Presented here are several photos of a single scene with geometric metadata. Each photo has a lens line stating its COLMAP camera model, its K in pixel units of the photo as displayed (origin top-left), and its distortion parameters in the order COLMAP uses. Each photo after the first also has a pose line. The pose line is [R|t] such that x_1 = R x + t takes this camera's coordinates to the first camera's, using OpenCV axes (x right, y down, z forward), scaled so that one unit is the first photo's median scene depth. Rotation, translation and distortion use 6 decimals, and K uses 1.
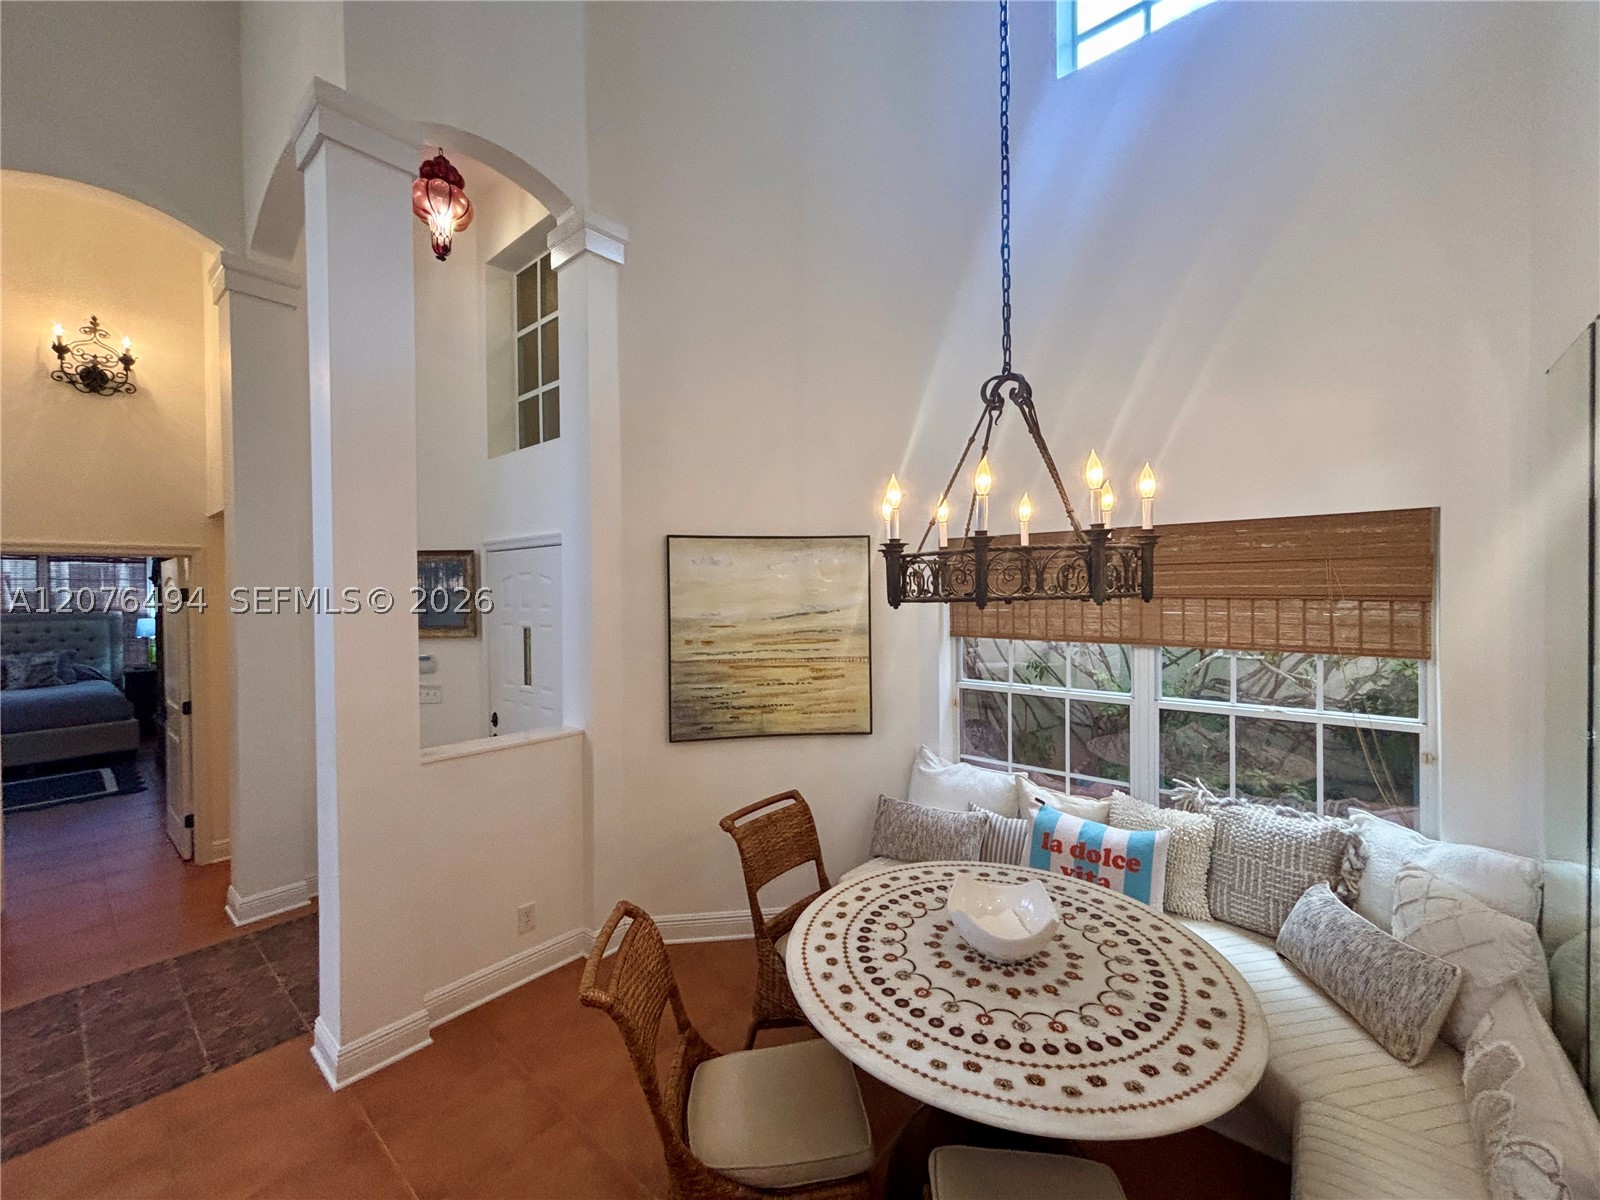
lens RADIAL K [[641.9, 0, 793.7], [0, 641.9, 593.4], [0, 0, 1]] dist [0.001766, 0.000207]
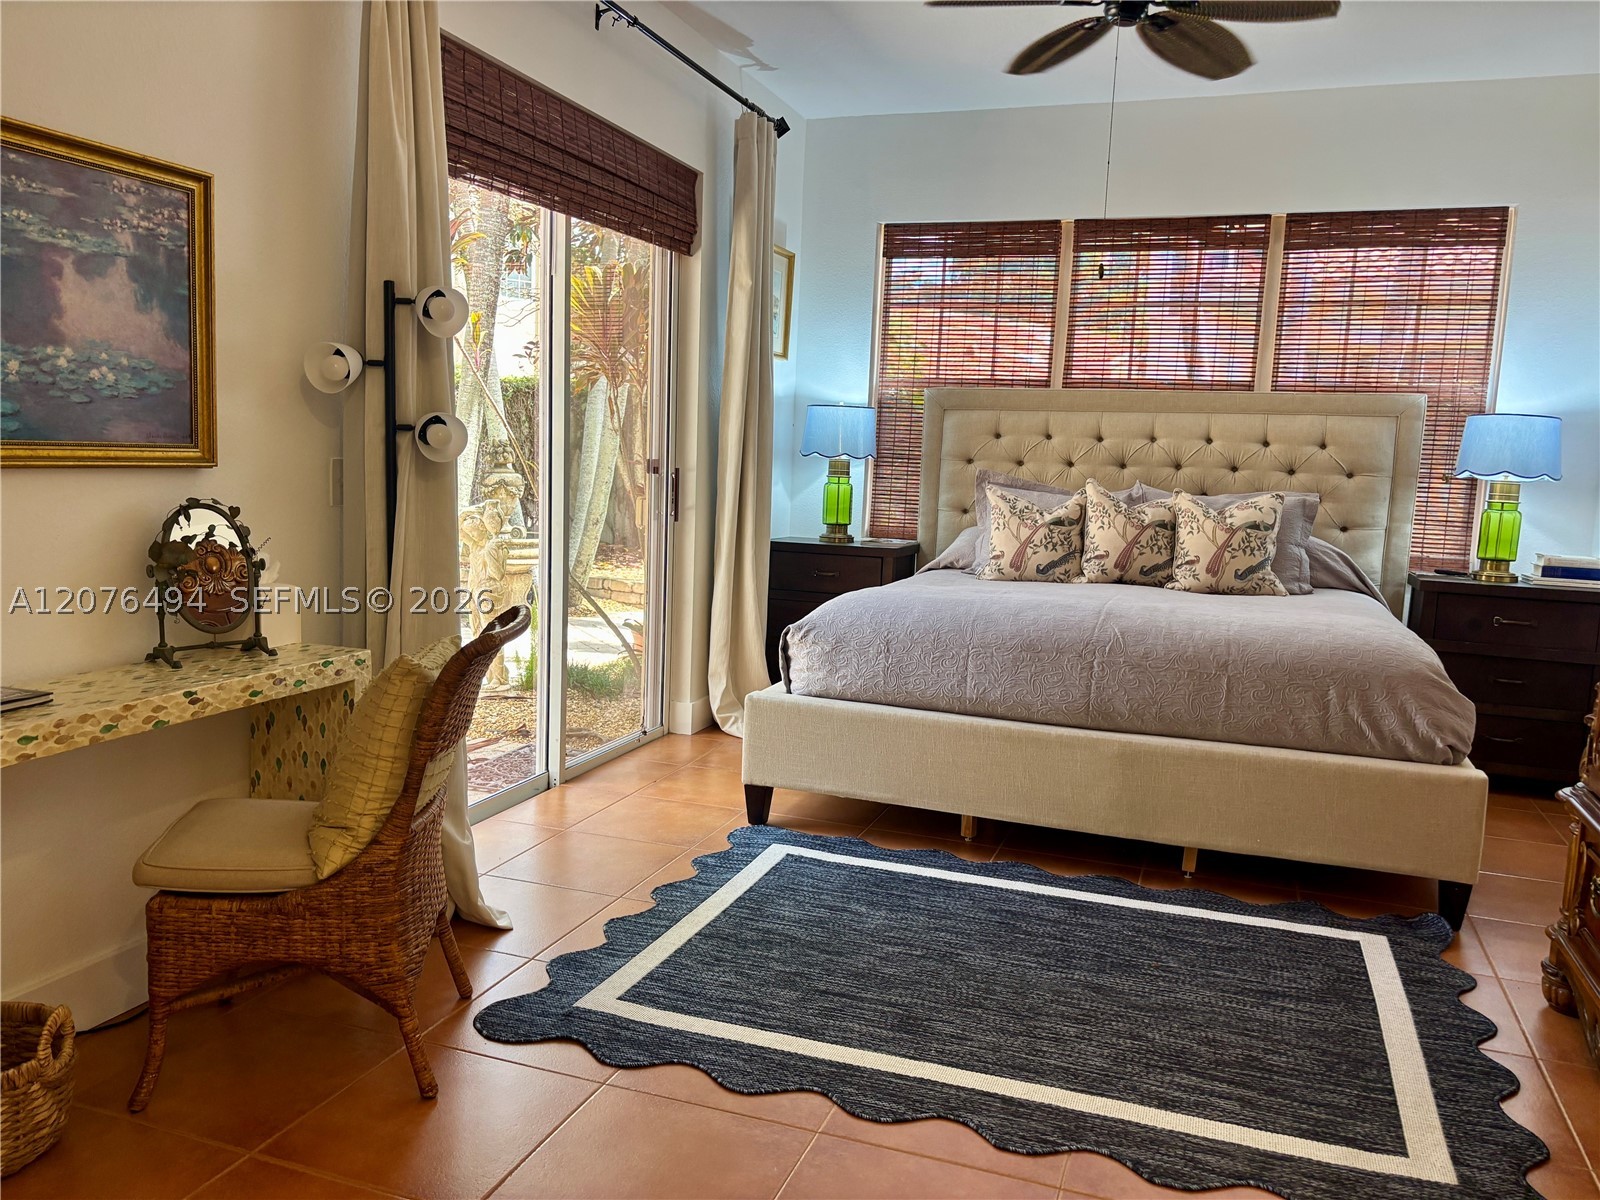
lens RADIAL K [[1217.7, 0, 806.0], [0, 1217.7, 605.1], [0, 0, 1]] dist [0.037891, -0.024257]
pose [[0.353210, 0.147023, -0.923919, -0.613438], [-0.045557, 0.989106, 0.139980, 0.067046], [0.934434, -0.007351, 0.356060, 0.523963]]
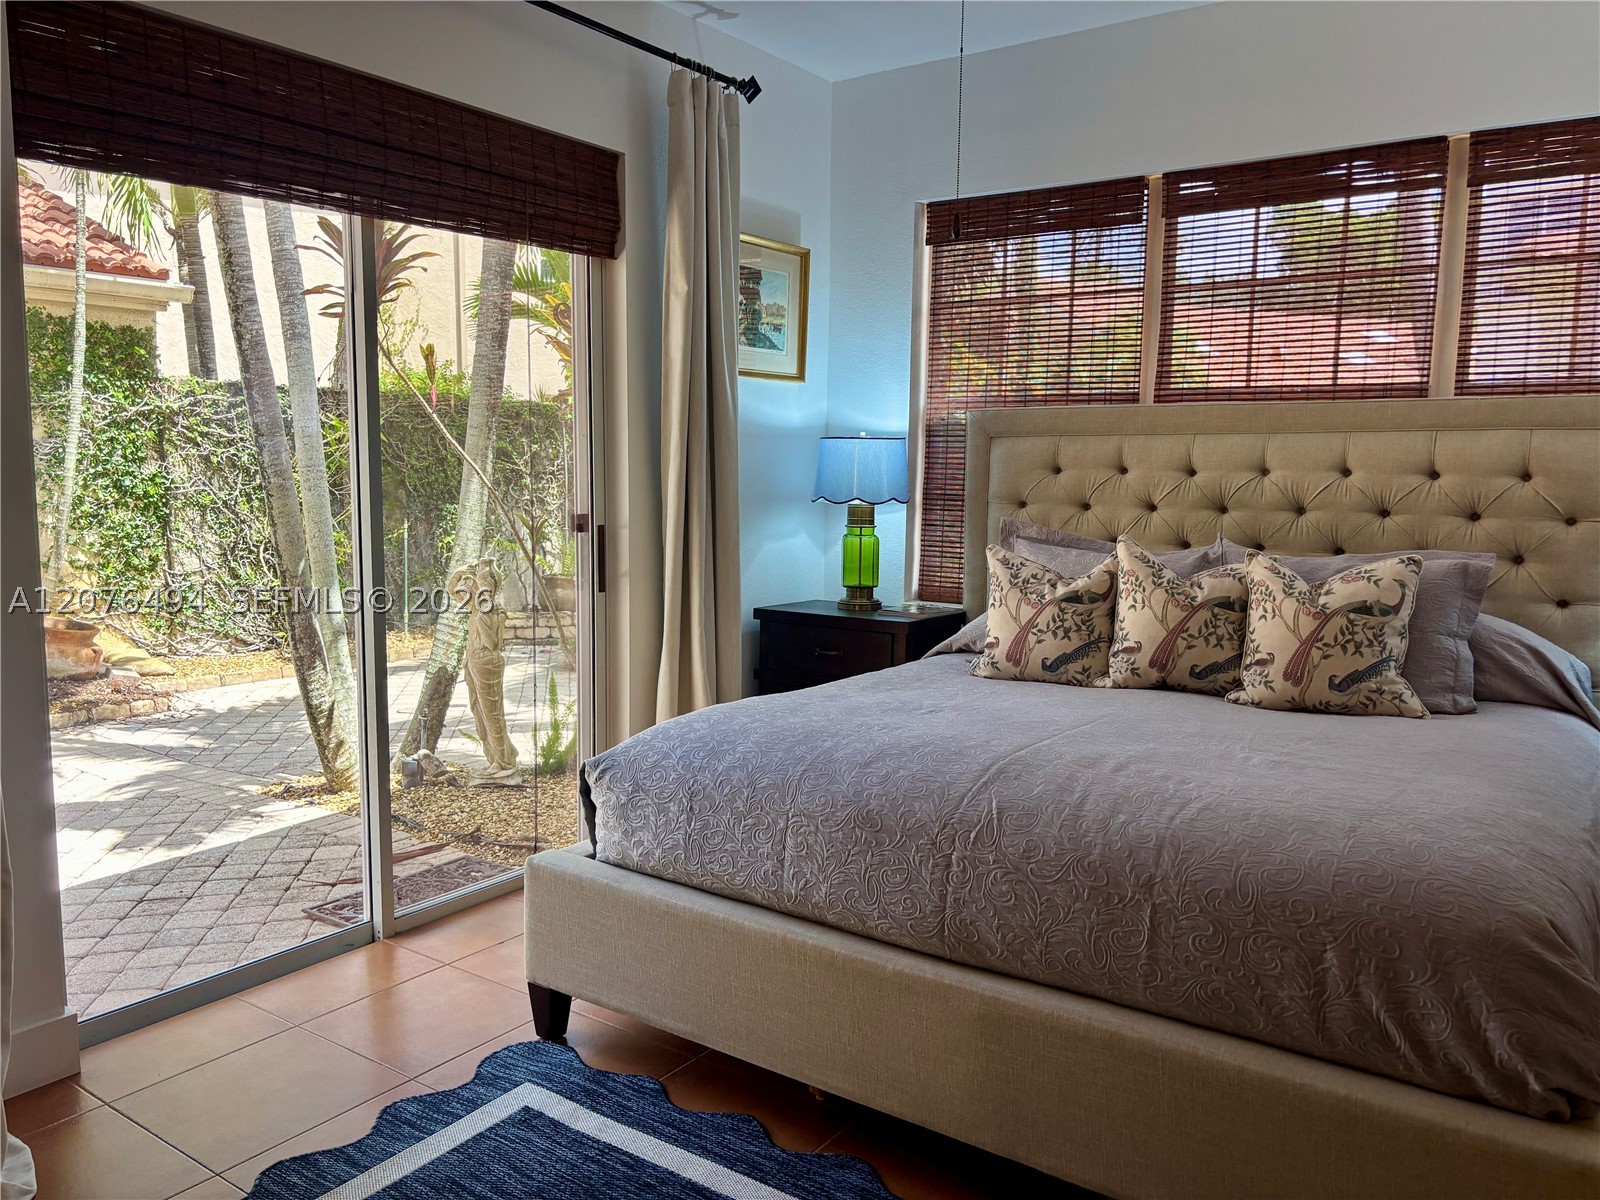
lens RADIAL K [[1217.7, 0, 803.1], [0, 1217.7, 593.5], [0, 0, 1]] dist [0.037891, -0.024257]
pose [[0.089269, 0.125149, -0.988114, -0.730647], [-0.013020, 0.992136, 0.124483, 0.051508], [0.995922, 0.001752, 0.090197, 0.735654]]
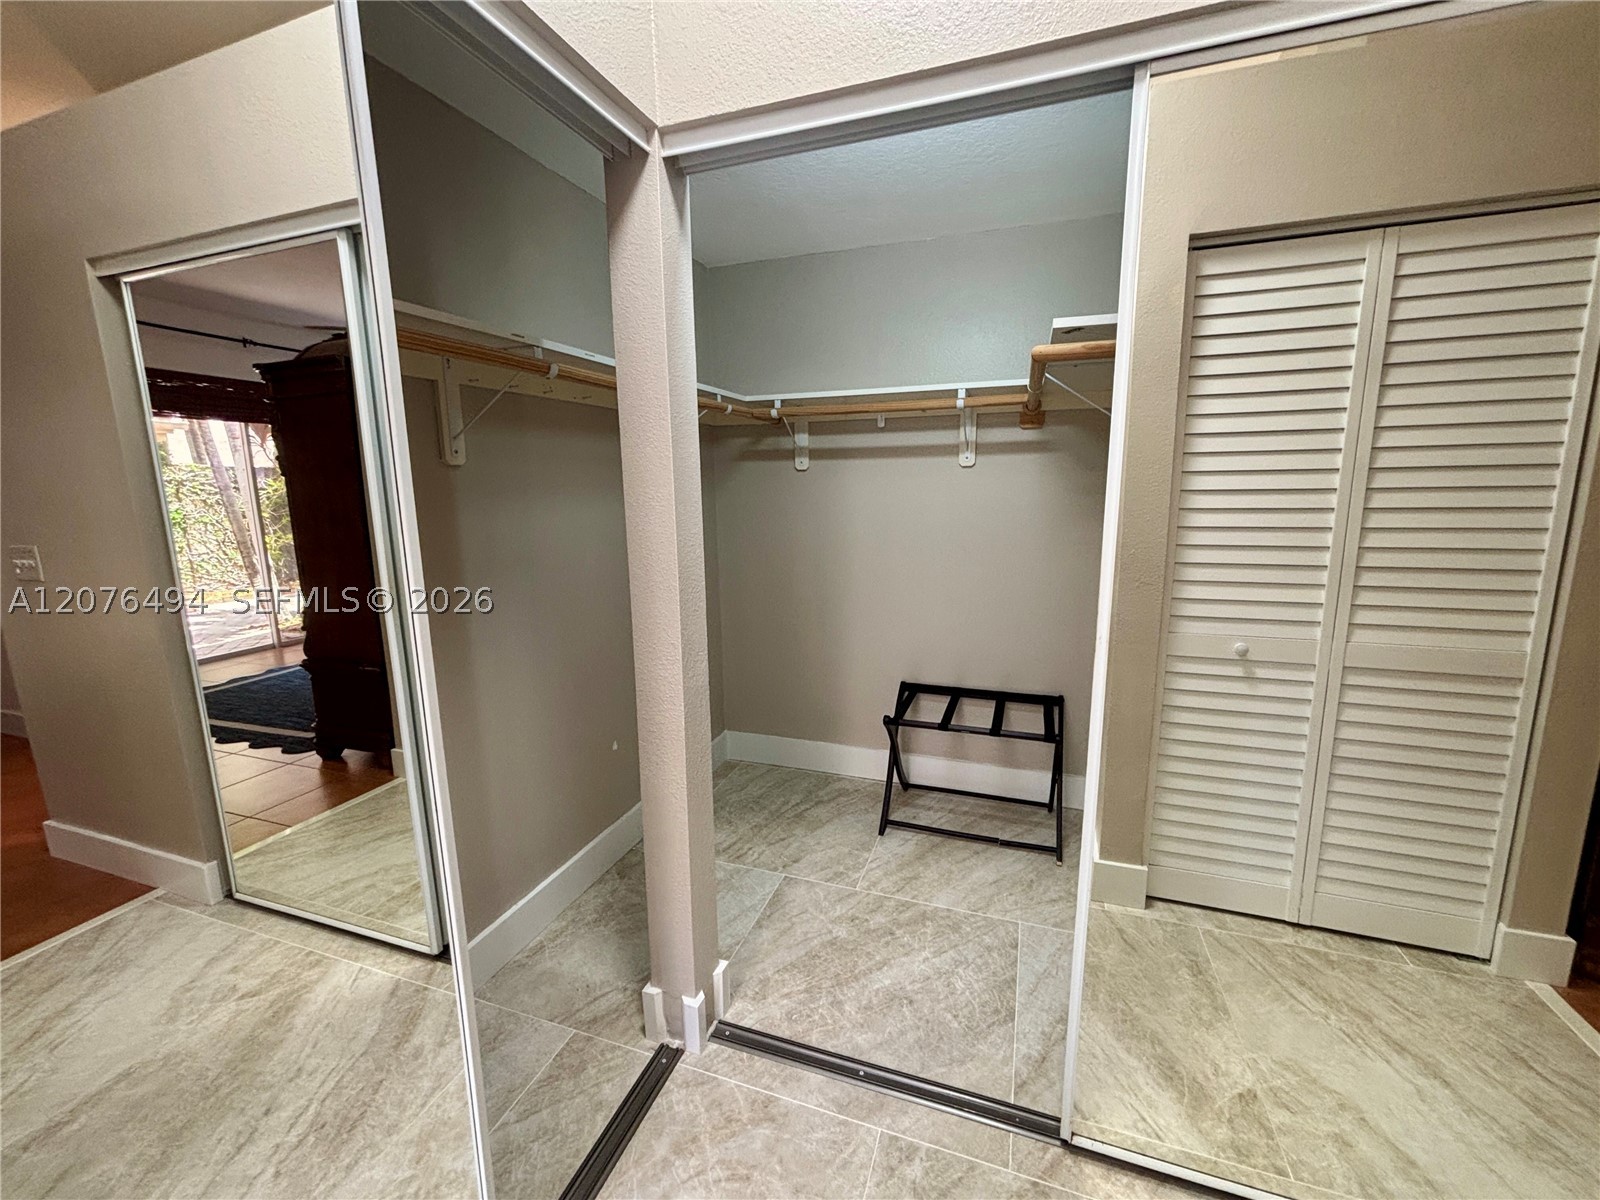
lens RADIAL K [[641.9, 0, 798.2], [0, 641.9, 604.0], [0, 0, 1]] dist [0.001766, 0.000207]
pose [[0.360333, 0.177809, -0.915720, -0.253245], [0.003577, 0.981395, 0.191968, 0.035333], [0.932817, -0.072448, 0.352993, 0.936022]]
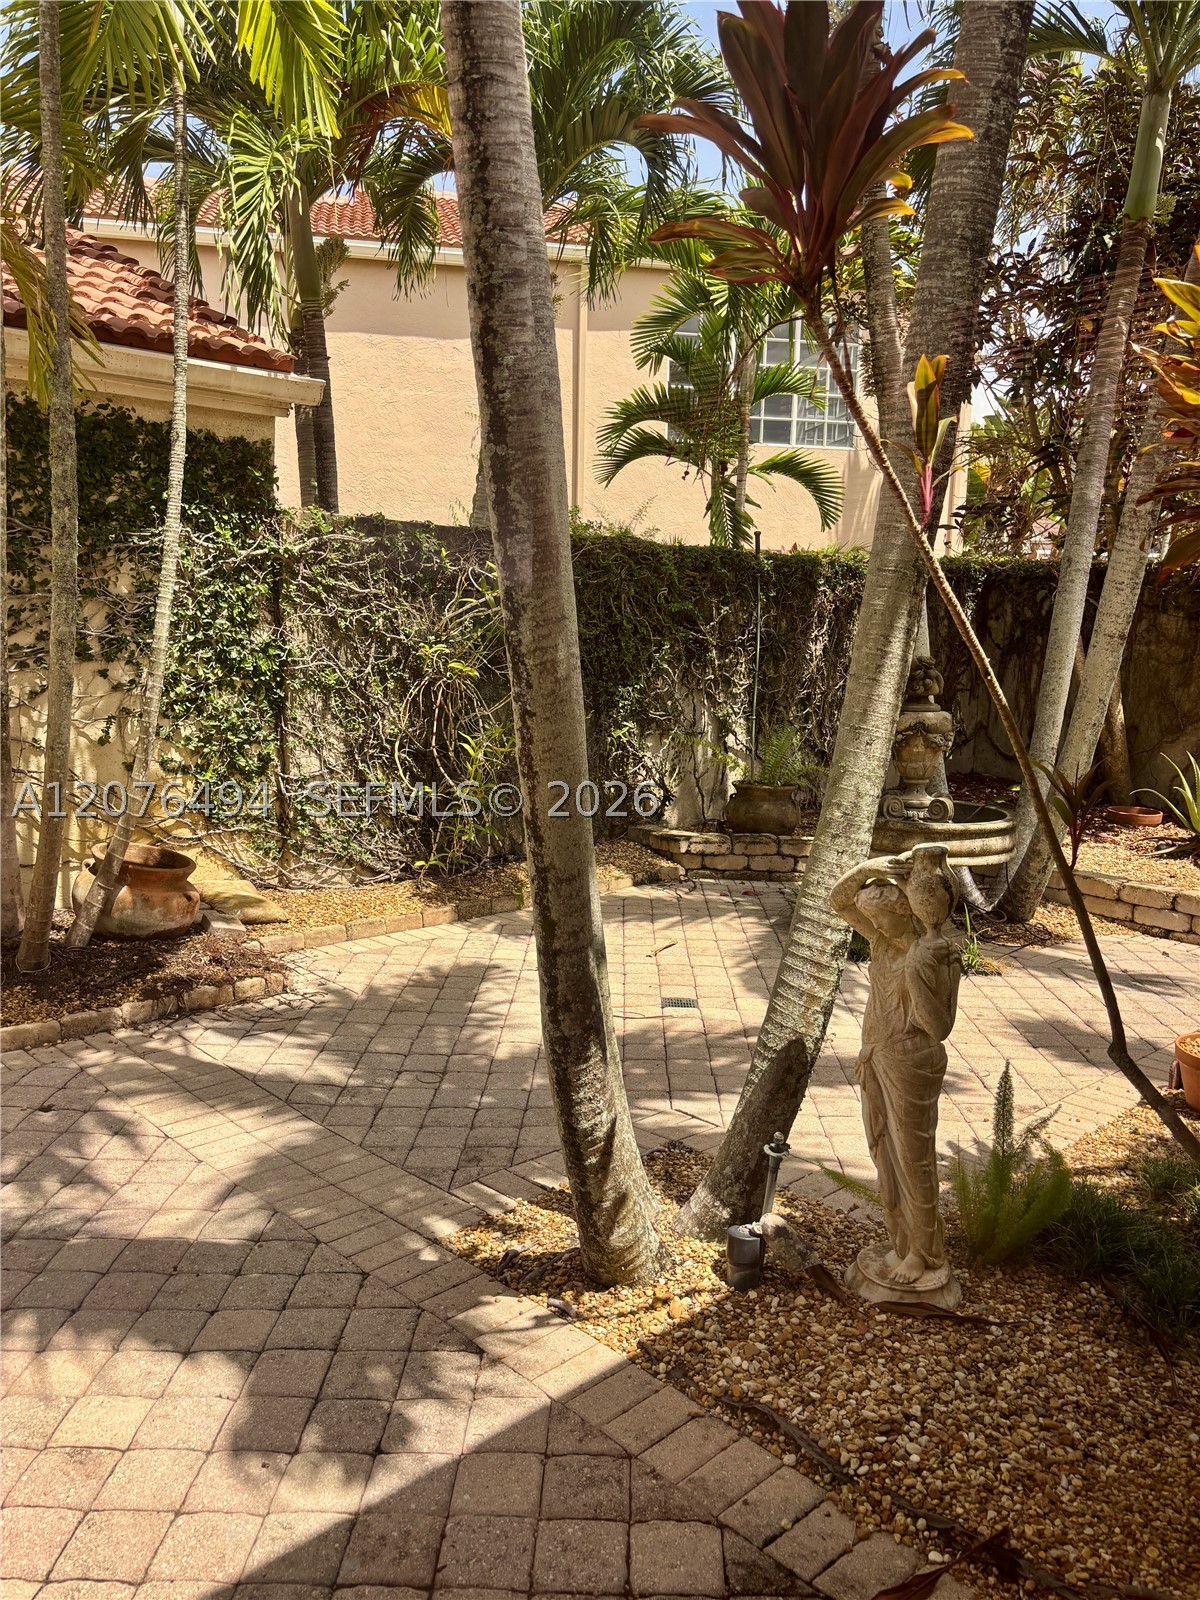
lens RADIAL K [[1217.7, 0, 600.2], [0, 1217.7, 807.2], [0, 0, 1]] dist [0.037891, -0.024257]
pose [[-0.114080, 0.165775, -0.979543, -1.104510], [-0.020945, 0.985359, 0.169199, 0.055846], [0.993251, 0.039819, -0.108937, 0.564636]]
